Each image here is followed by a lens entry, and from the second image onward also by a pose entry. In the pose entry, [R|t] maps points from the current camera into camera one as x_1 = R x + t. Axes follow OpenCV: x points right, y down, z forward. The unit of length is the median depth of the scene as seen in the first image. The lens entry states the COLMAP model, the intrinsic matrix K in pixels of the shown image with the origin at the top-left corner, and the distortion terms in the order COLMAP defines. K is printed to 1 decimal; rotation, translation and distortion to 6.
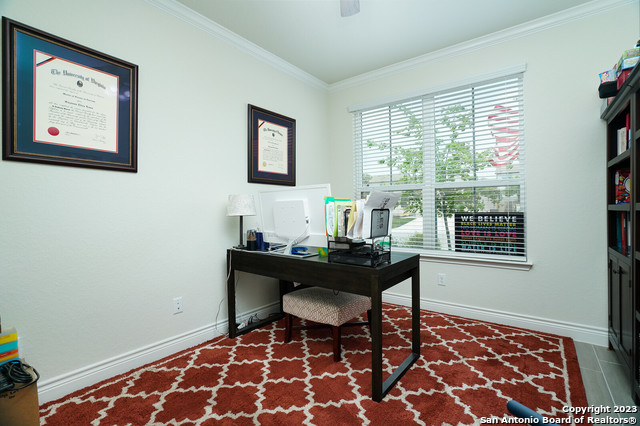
lens RADIAL K [[296.2, 0, 319.1], [0, 296.2, 207.5], [0, 0, 1]] dist [-0.021474, 0.002714]
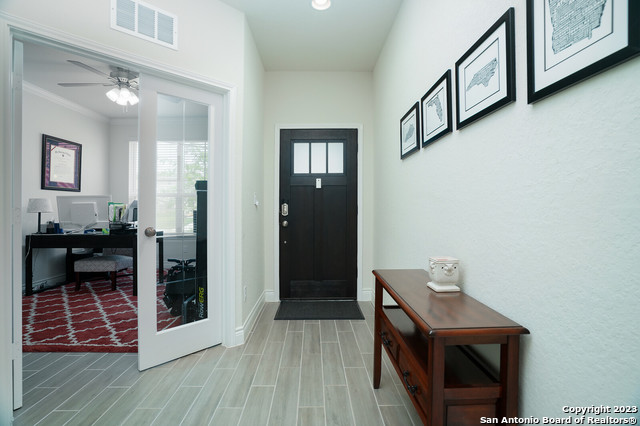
lens RADIAL K [[296.2, 0, 315.6], [0, 296.2, 206.3], [0, 0, 1]] dist [-0.021474, 0.002714]
pose [[0.793728, 0.022472, 0.607858, -0.054019], [-0.008142, 0.999620, -0.026324, 0.025883], [-0.608219, 0.015945, 0.793609, -1.076219]]
